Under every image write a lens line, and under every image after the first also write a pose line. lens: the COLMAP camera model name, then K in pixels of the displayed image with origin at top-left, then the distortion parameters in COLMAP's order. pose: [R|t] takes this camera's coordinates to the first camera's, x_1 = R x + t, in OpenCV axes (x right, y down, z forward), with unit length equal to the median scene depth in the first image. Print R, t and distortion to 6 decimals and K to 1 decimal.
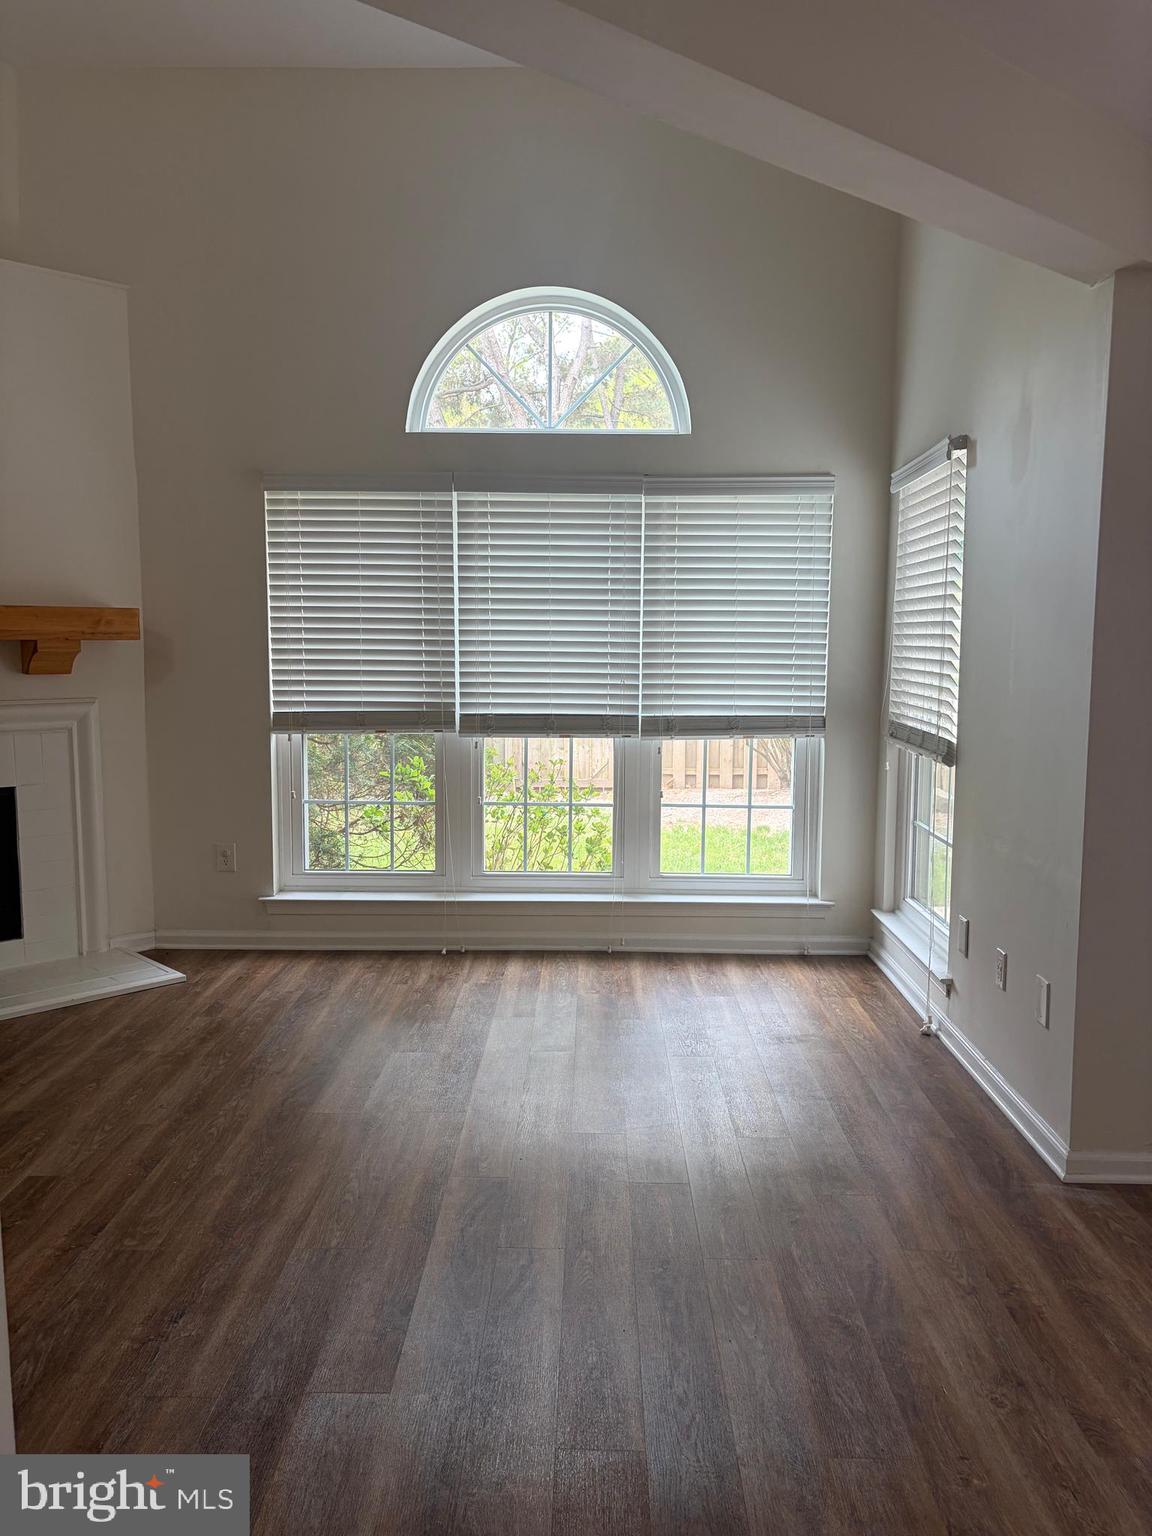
lens RADIAL K [[1148.5, 0, 578.2], [0, 1148.5, 770.9], [0, 0, 1]] dist [0.035314, -0.044711]
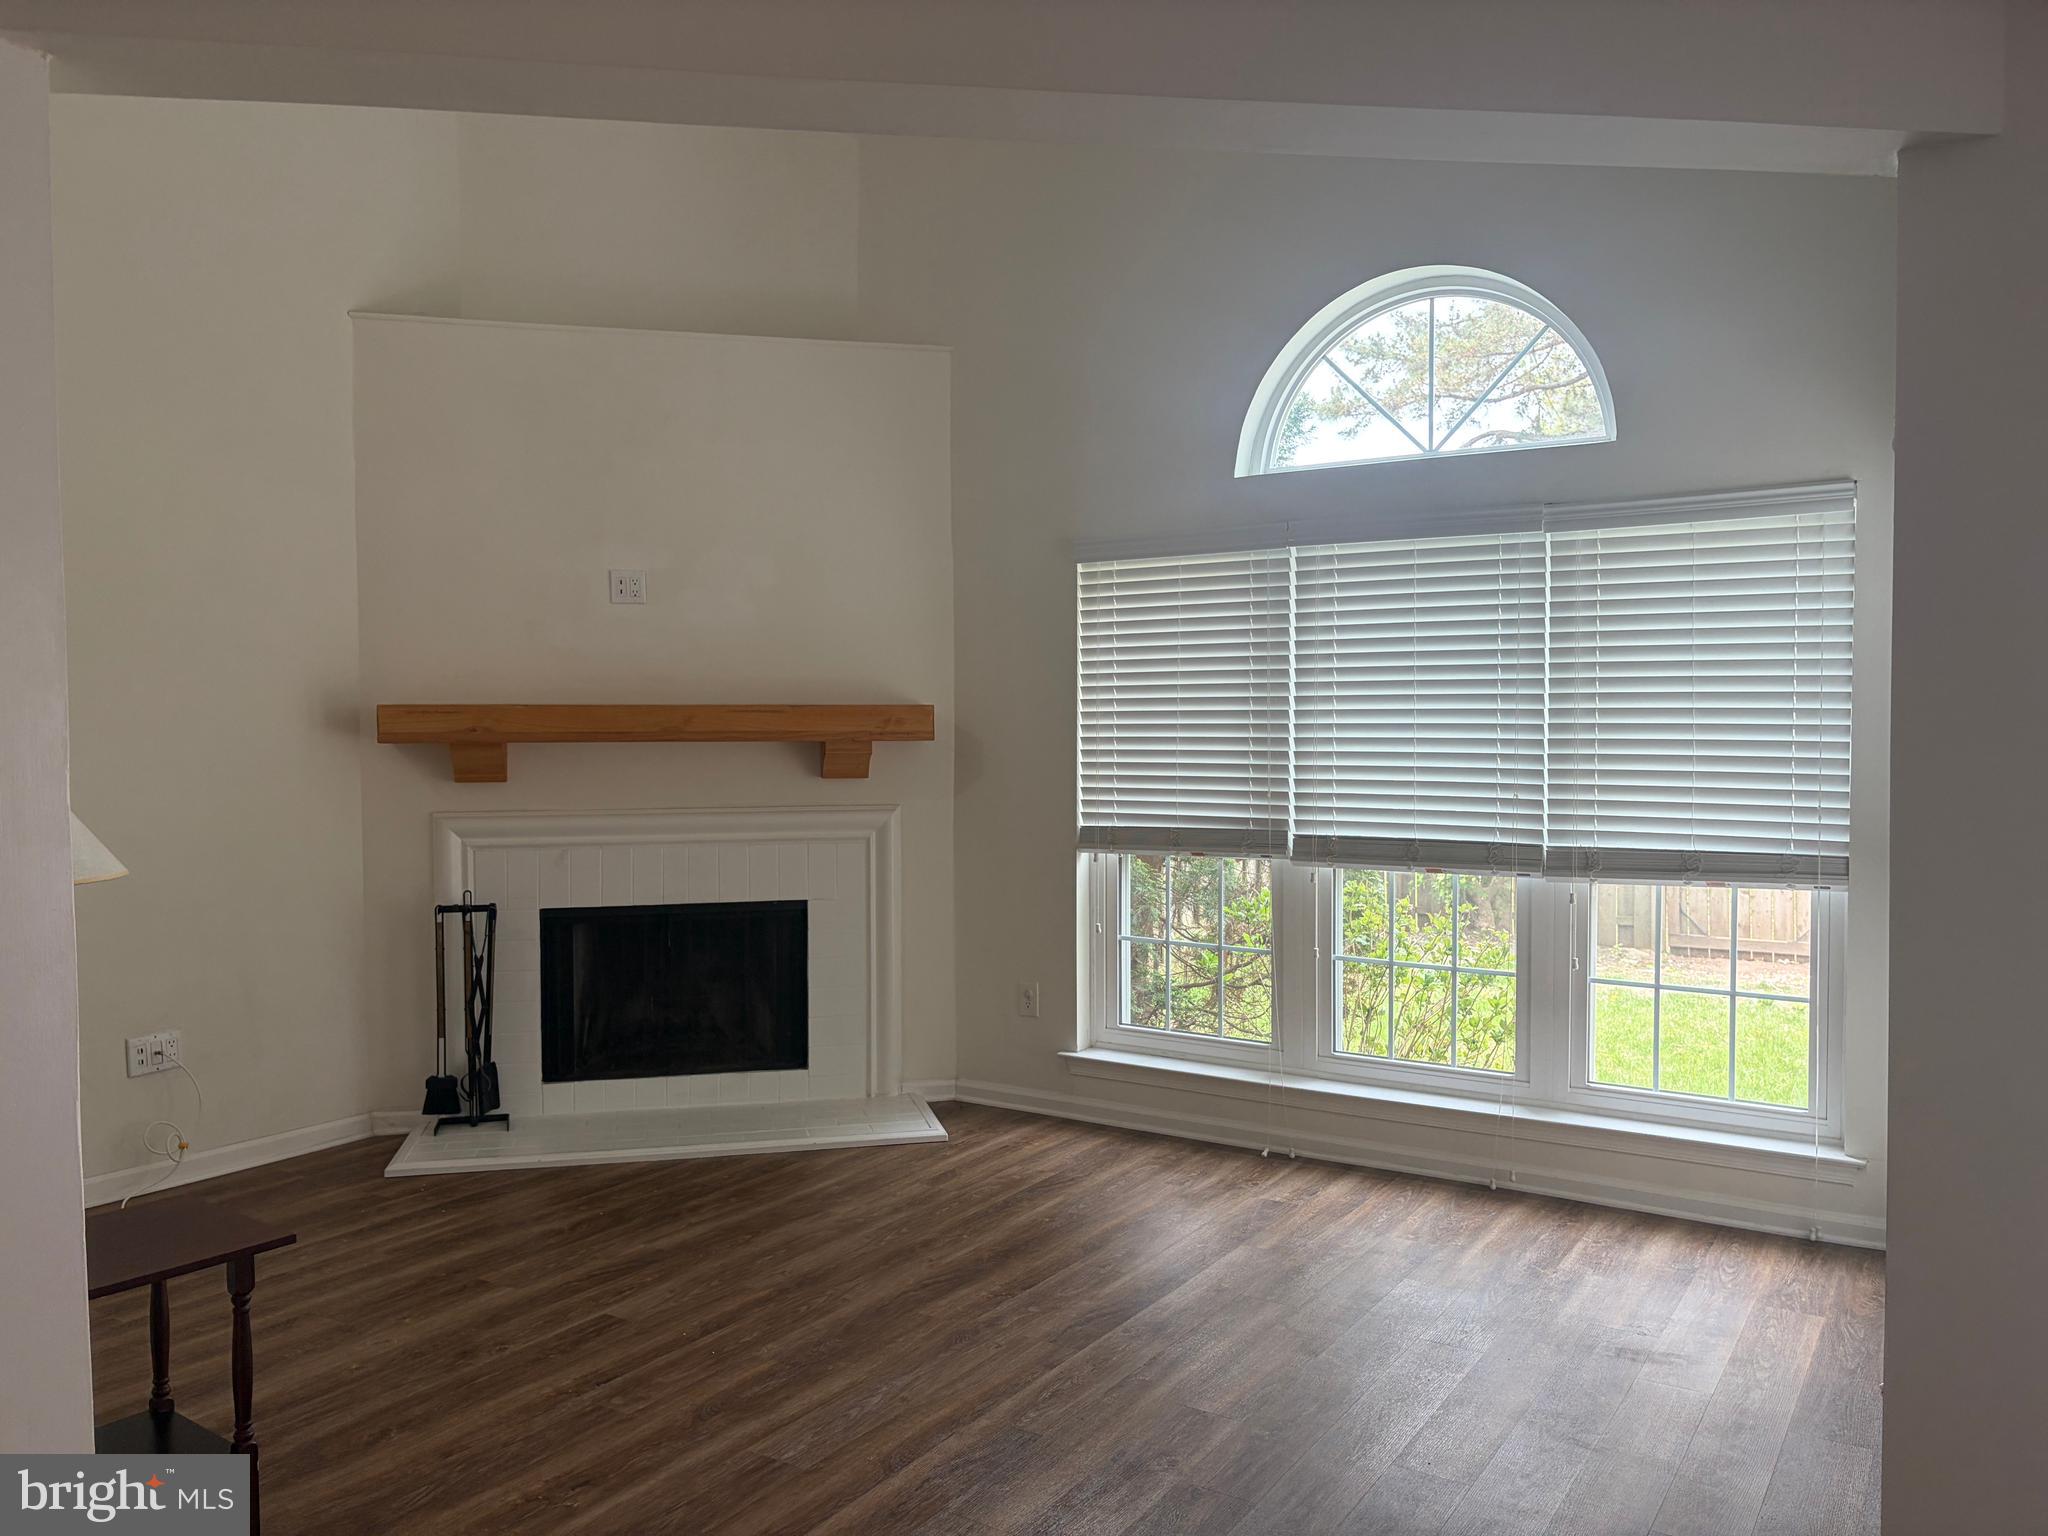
lens RADIAL K [[1531.4, 0, 1011.9], [0, 1531.4, 769.6], [0, 0, 1]] dist [0.035314, -0.044711]
pose [[0.848336, 0.007596, -0.529404, 0.275041], [-0.054012, 0.995922, -0.072262, -0.009771], [0.526696, 0.089897, 0.845287, 0.048310]]
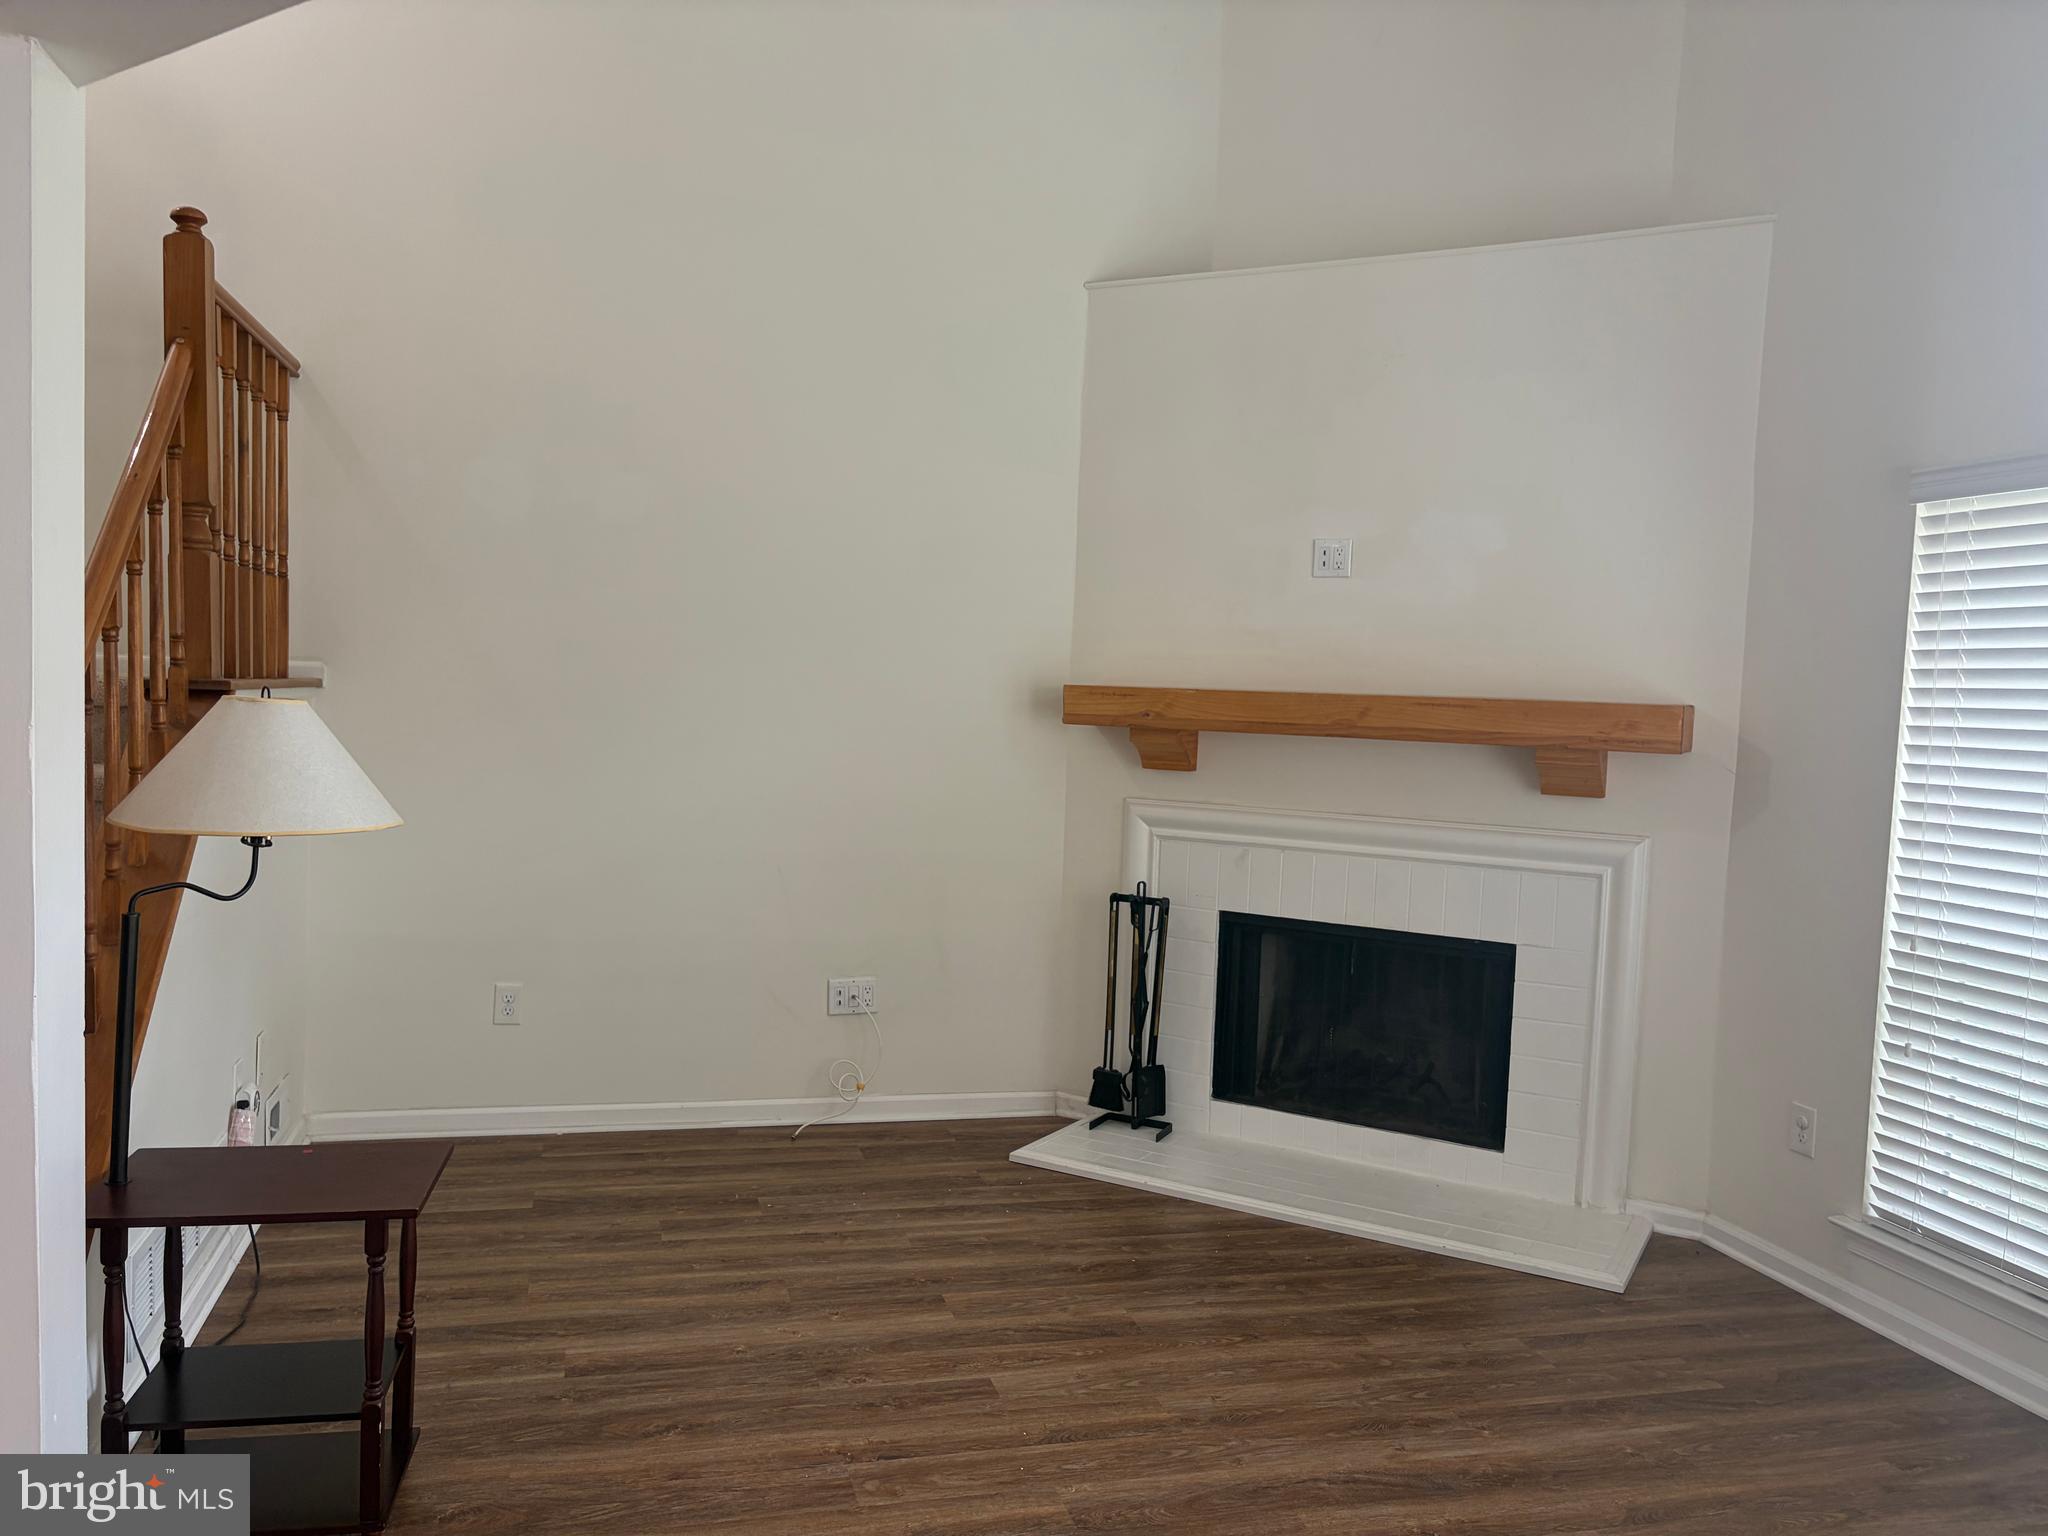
lens RADIAL K [[1531.4, 0, 1028.1], [0, 1531.4, 783.3], [0, 0, 1]] dist [0.035314, -0.044711]
pose [[0.283695, 0.063800, -0.956790, 0.331812], [-0.151268, 0.988269, 0.021047, -0.057412], [0.946908, 0.138760, 0.290018, 0.387332]]
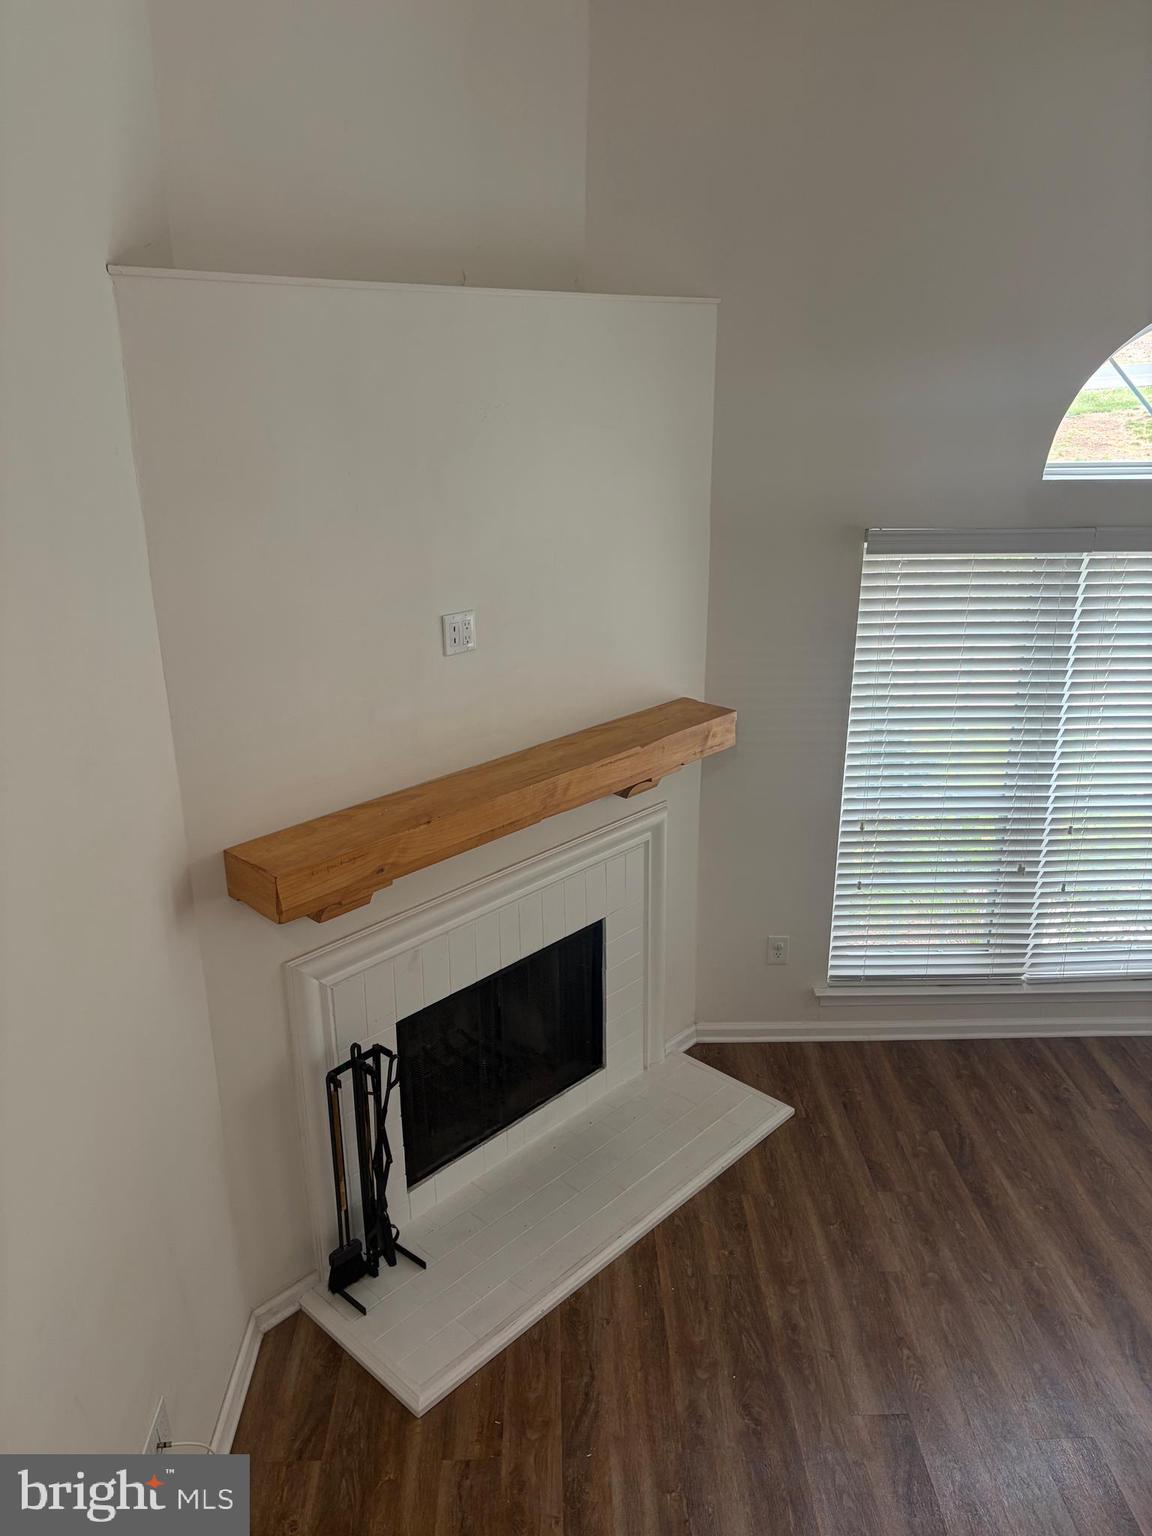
lens RADIAL K [[1148.5, 0, 577.9], [0, 1148.5, 772.3], [0, 0, 1]] dist [0.035314, -0.044711]
pose [[0.999221, -0.020354, 0.033822, -0.506215], [0.012041, 0.973139, 0.229903, -0.280555], [-0.037592, -0.229317, 0.972626, 0.160378]]
